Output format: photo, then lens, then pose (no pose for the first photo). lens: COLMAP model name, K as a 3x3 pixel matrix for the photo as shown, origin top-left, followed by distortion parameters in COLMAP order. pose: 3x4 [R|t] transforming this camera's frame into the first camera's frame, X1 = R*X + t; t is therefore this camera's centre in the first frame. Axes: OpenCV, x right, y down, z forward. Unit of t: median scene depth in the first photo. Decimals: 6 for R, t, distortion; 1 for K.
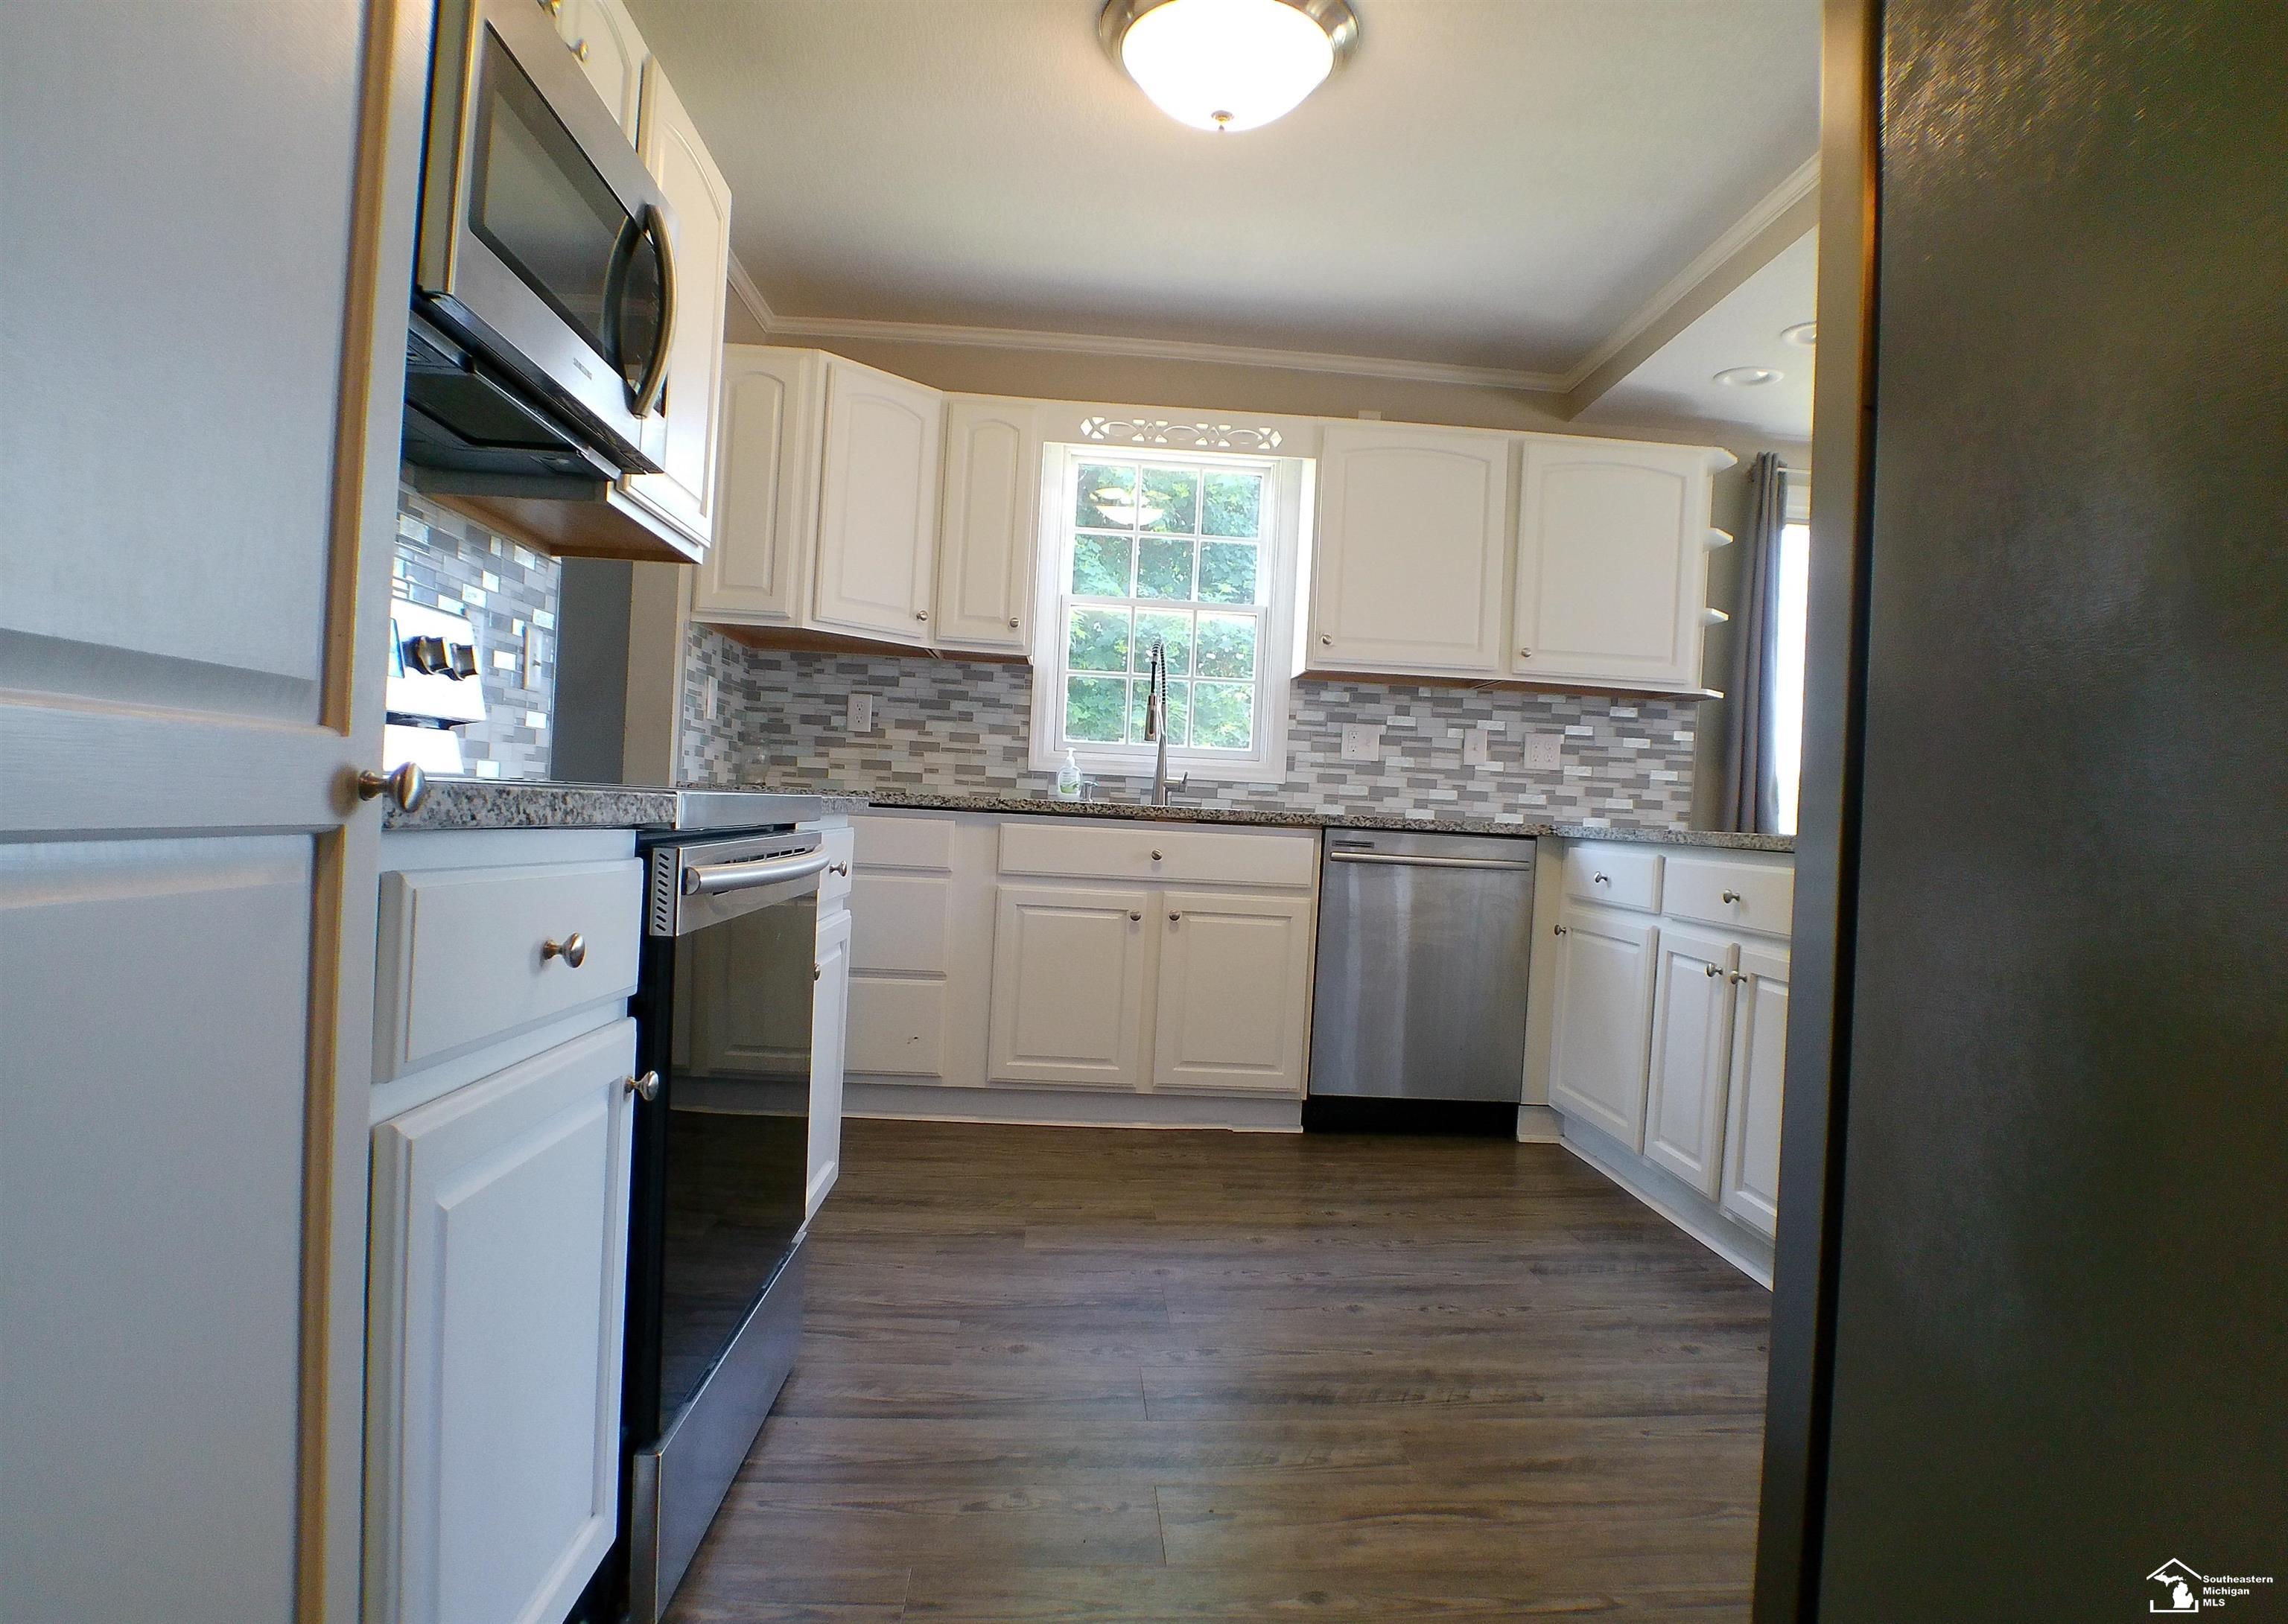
lens RADIAL K [[1375.1, 0, 1155.2], [0, 1375.1, 832.4], [0, 0, 1]] dist [-0.005997, 0.000734]
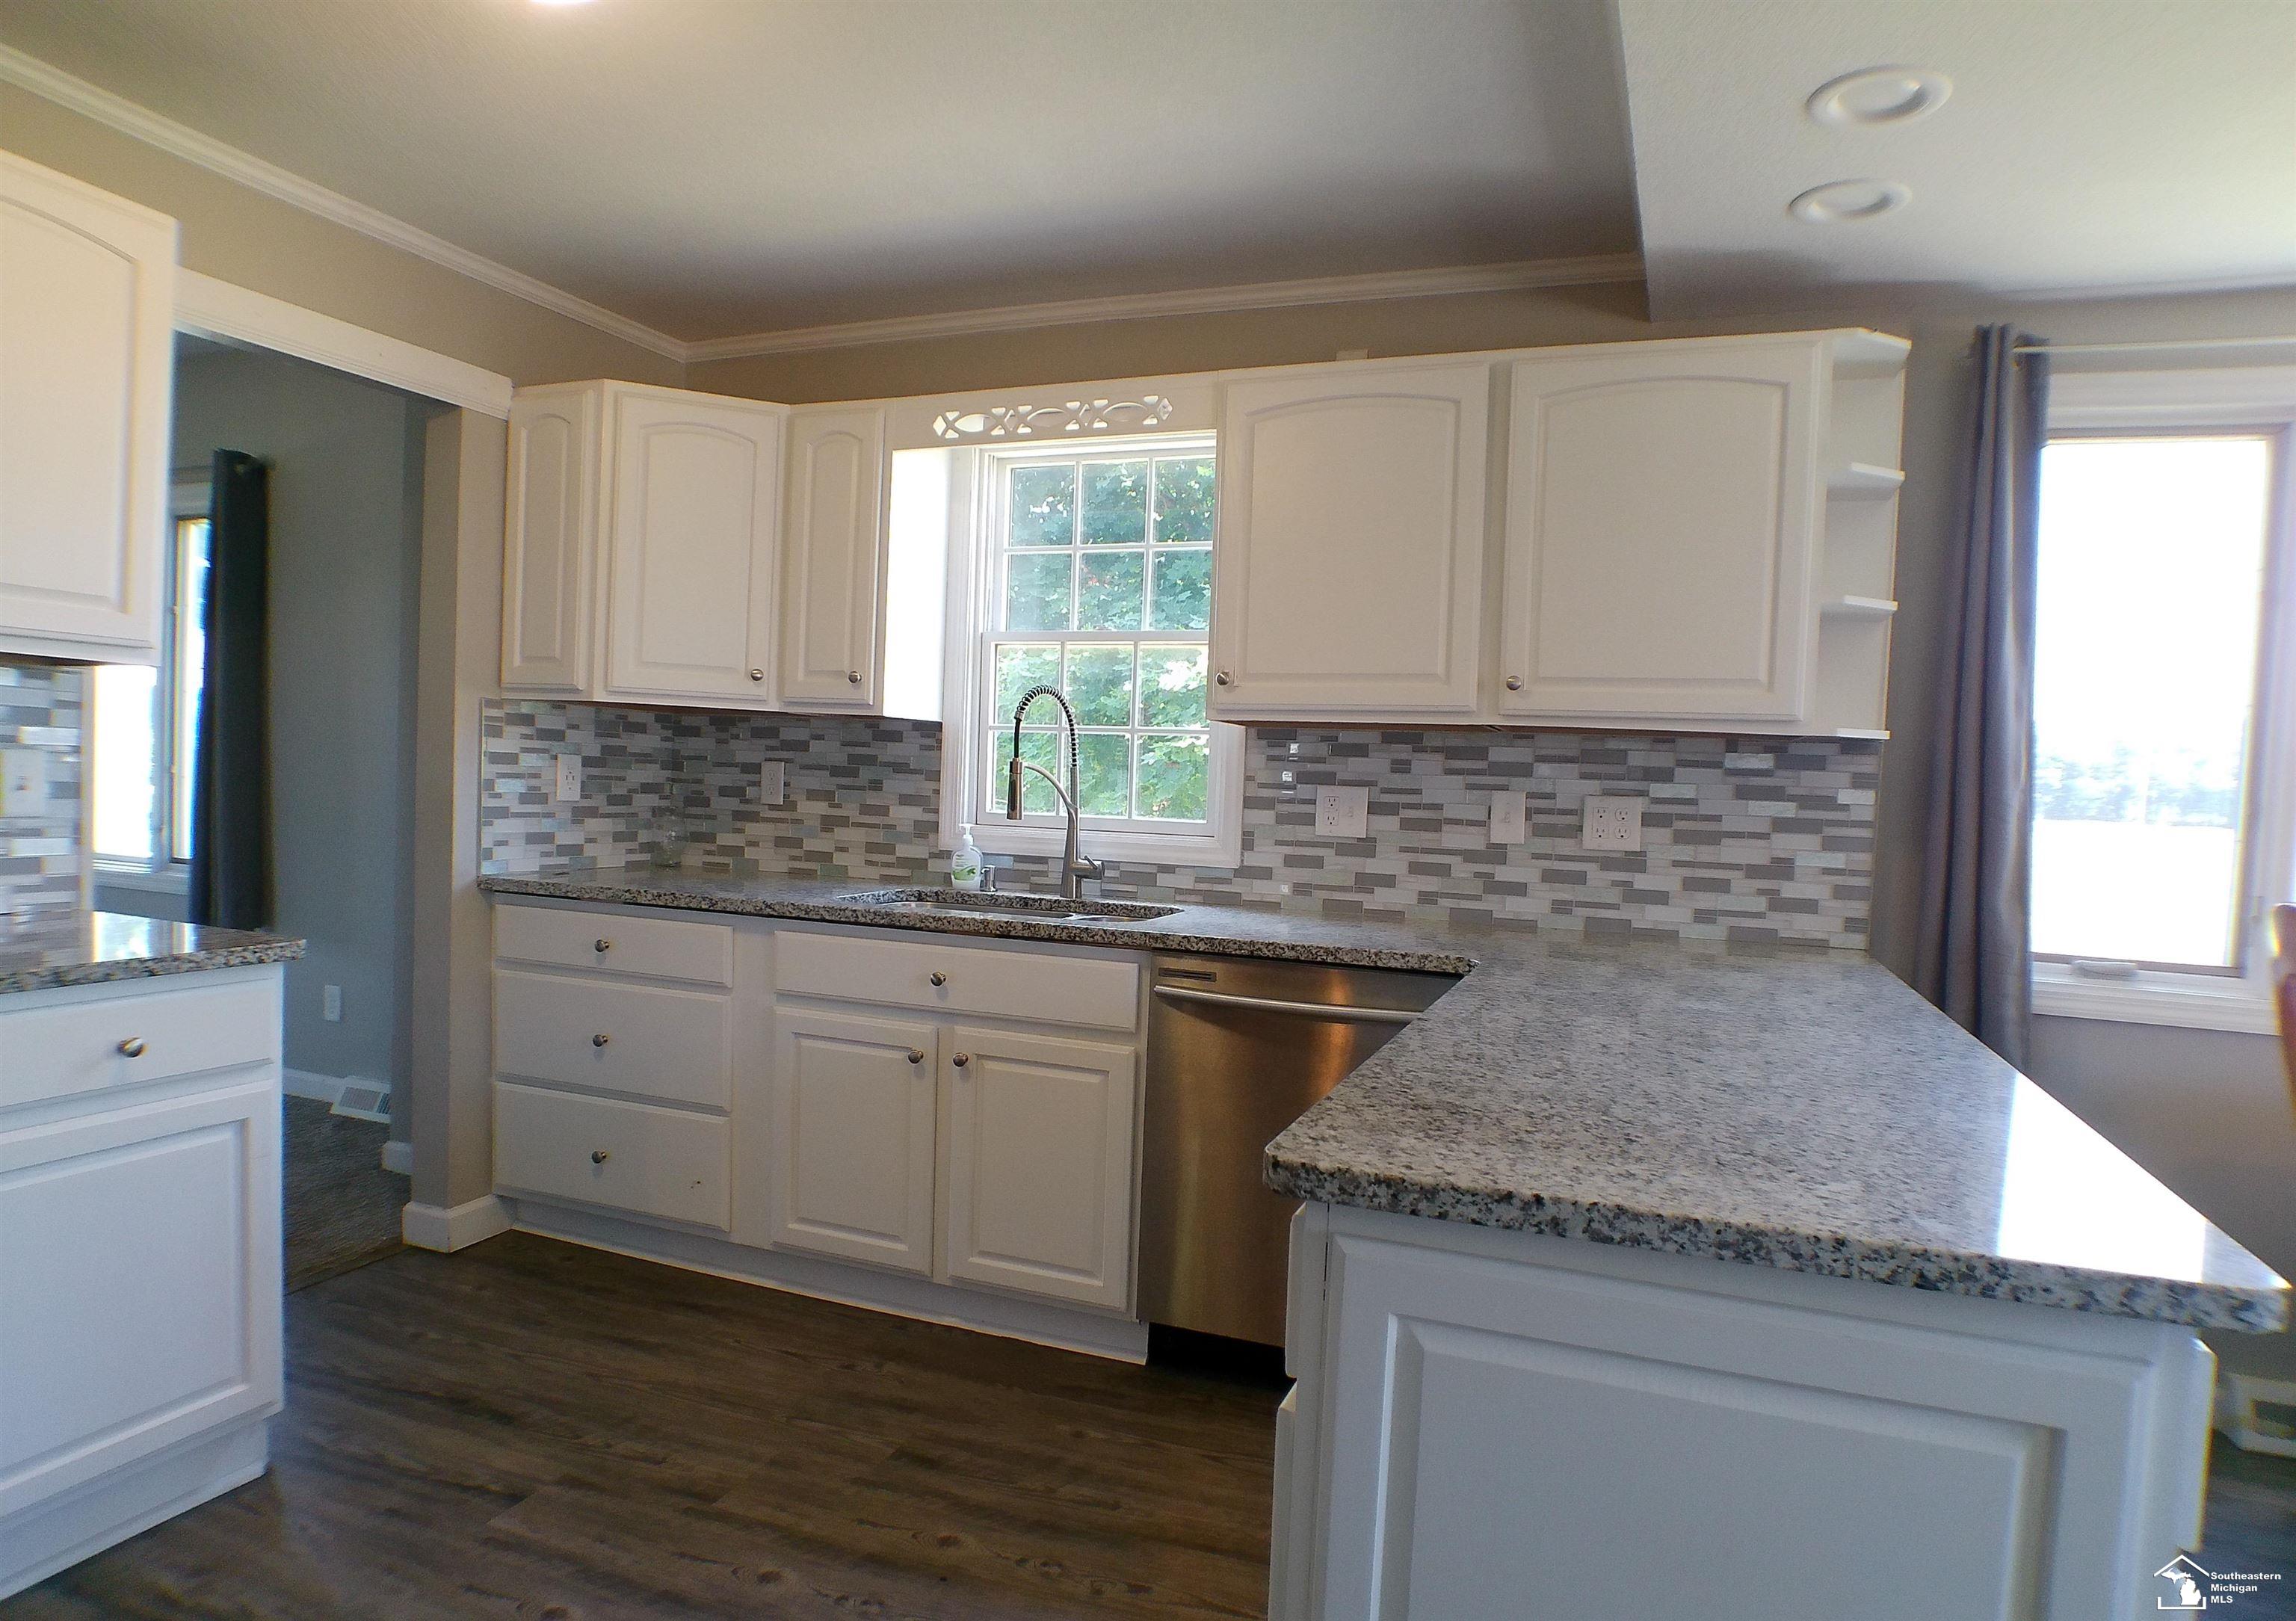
lens RADIAL K [[1374.6, 0, 1147.0], [0, 1374.6, 833.1], [0, 0, 1]] dist [-0.023357, -0.002309]
pose [[0.903286, 0.001752, -0.429035, 0.376106], [0.000564, 0.999986, 0.005270, -0.059653], [0.429038, -0.005002, 0.903273, 0.314393]]
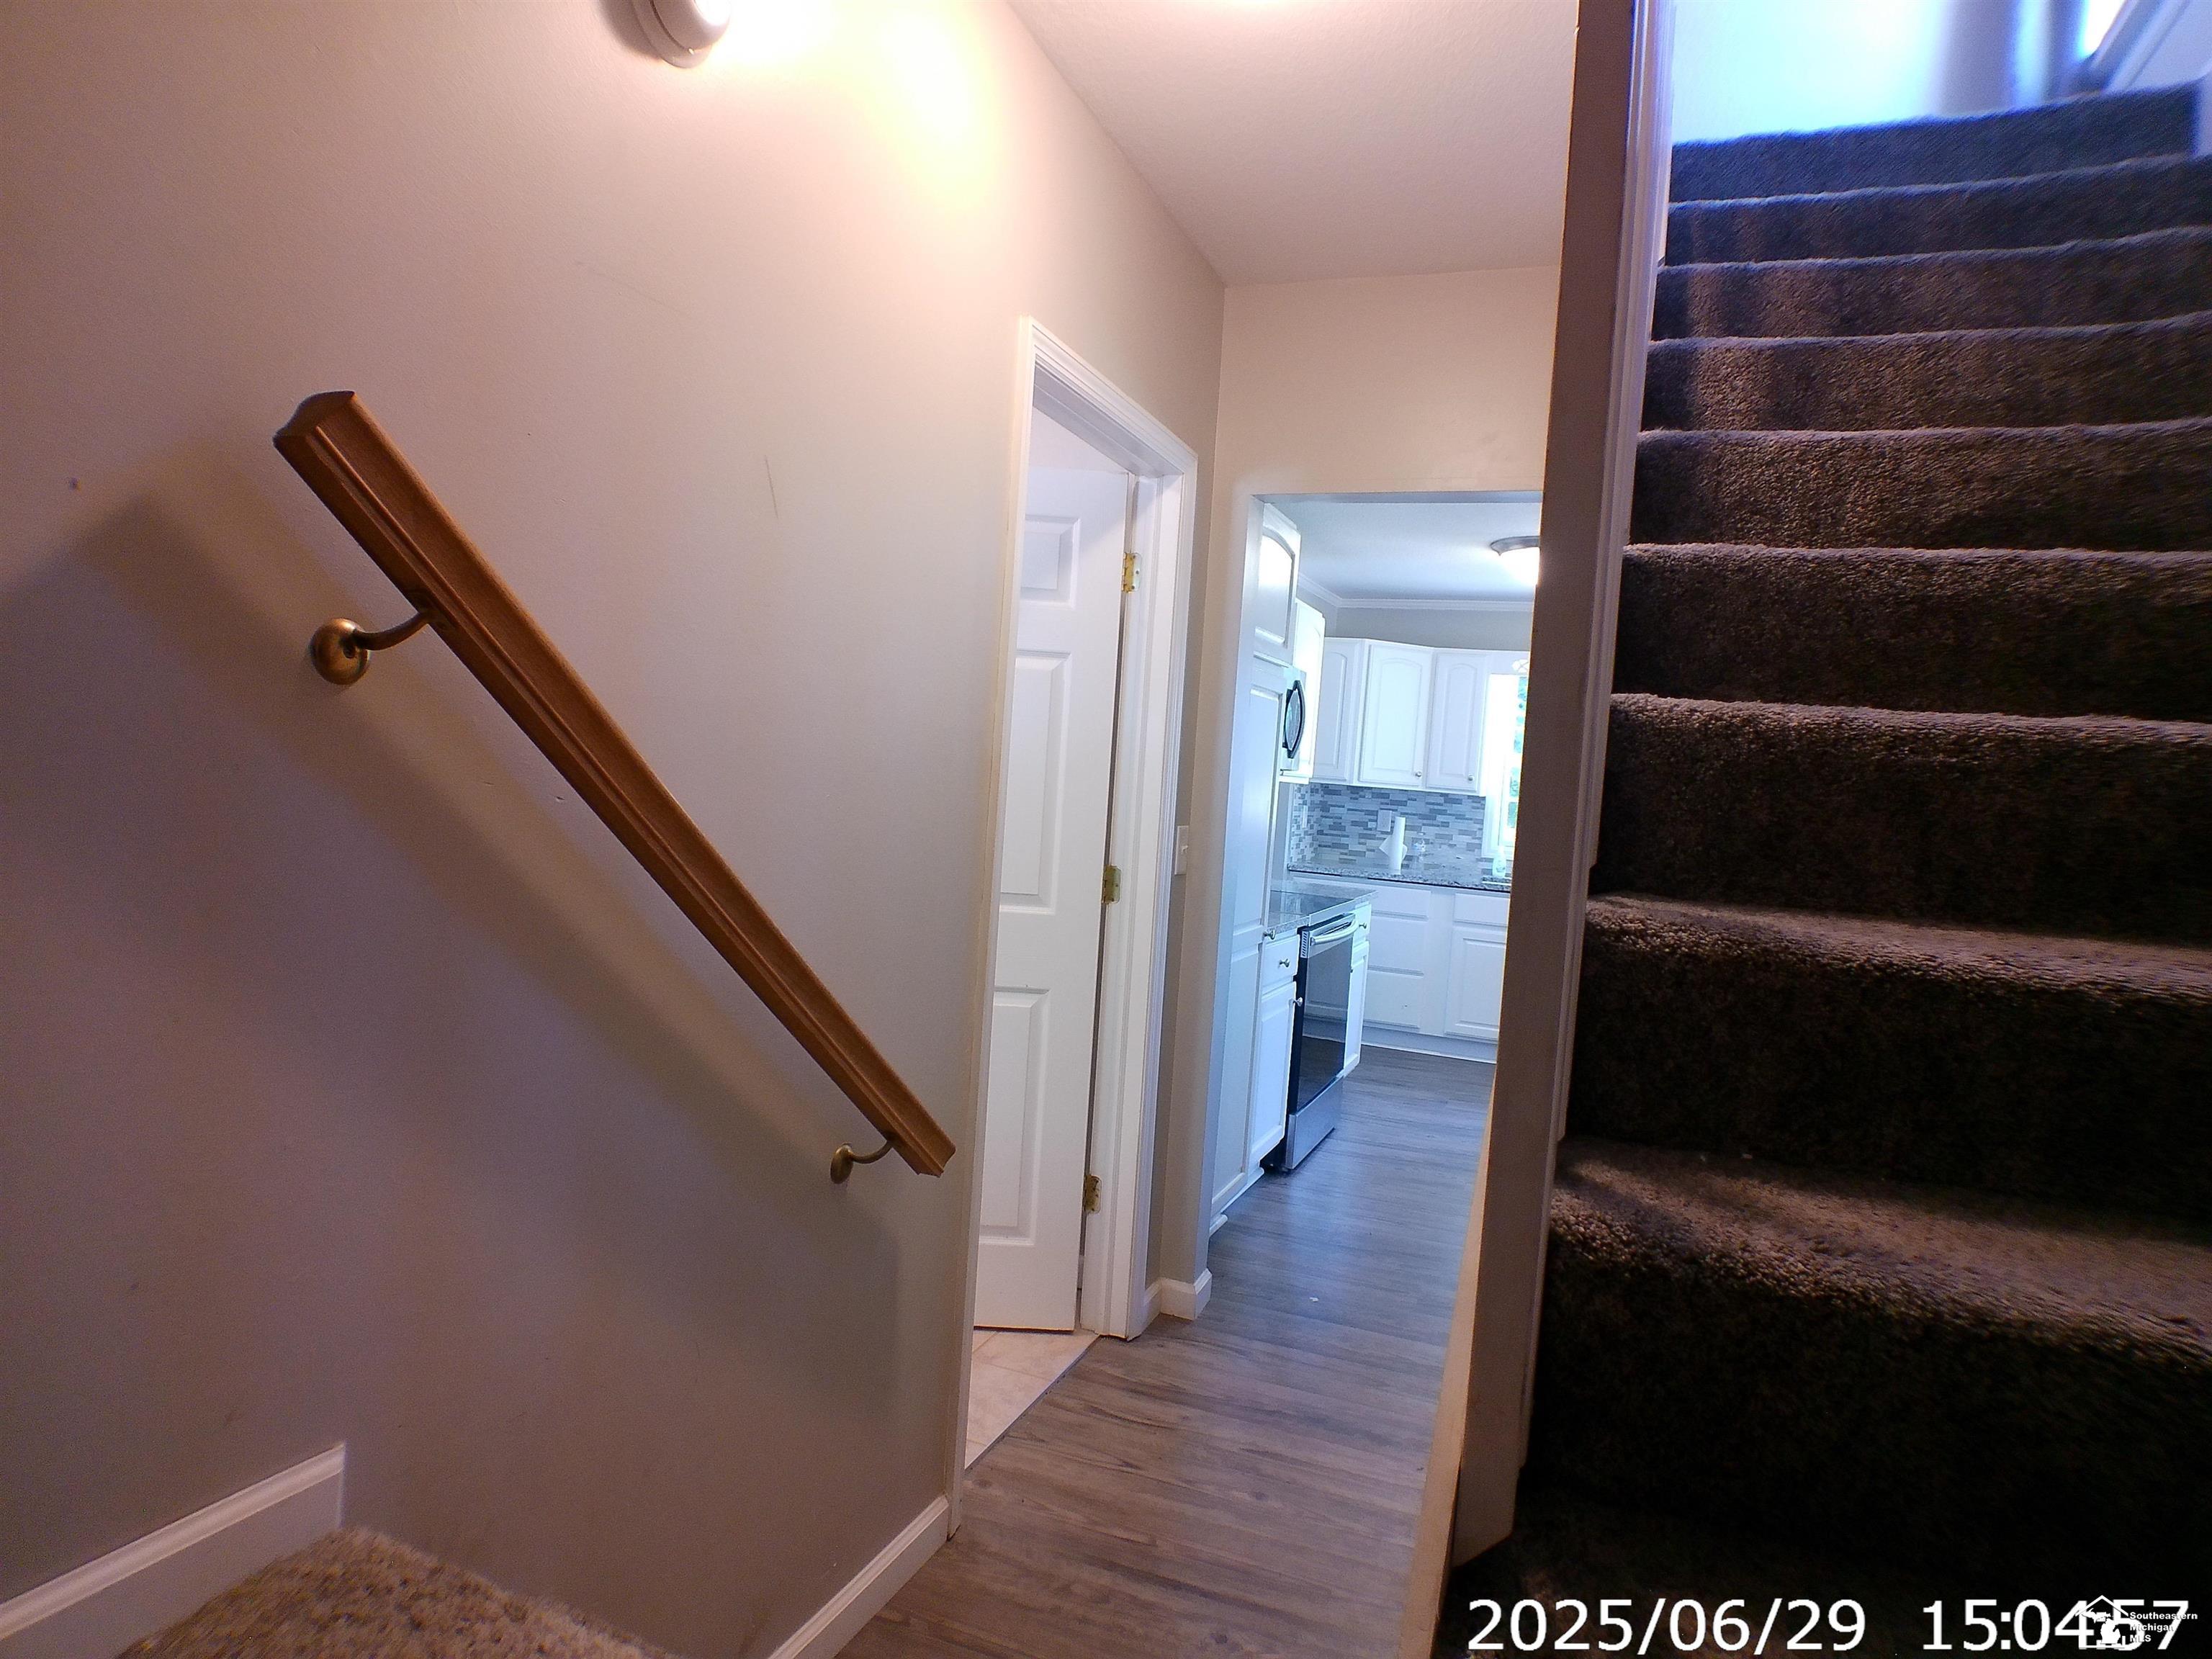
lens RADIAL K [[1394.5, 0, 1110.6], [0, 1394.5, 819.5], [0, 0, 1]] dist [-0.010126, -0.000235]
pose [[0.910266, 0.033773, -0.412644, 0.203221], [-0.032721, 0.999418, 0.009618, -0.094467], [0.412729, 0.004747, 0.910842, -0.772390]]
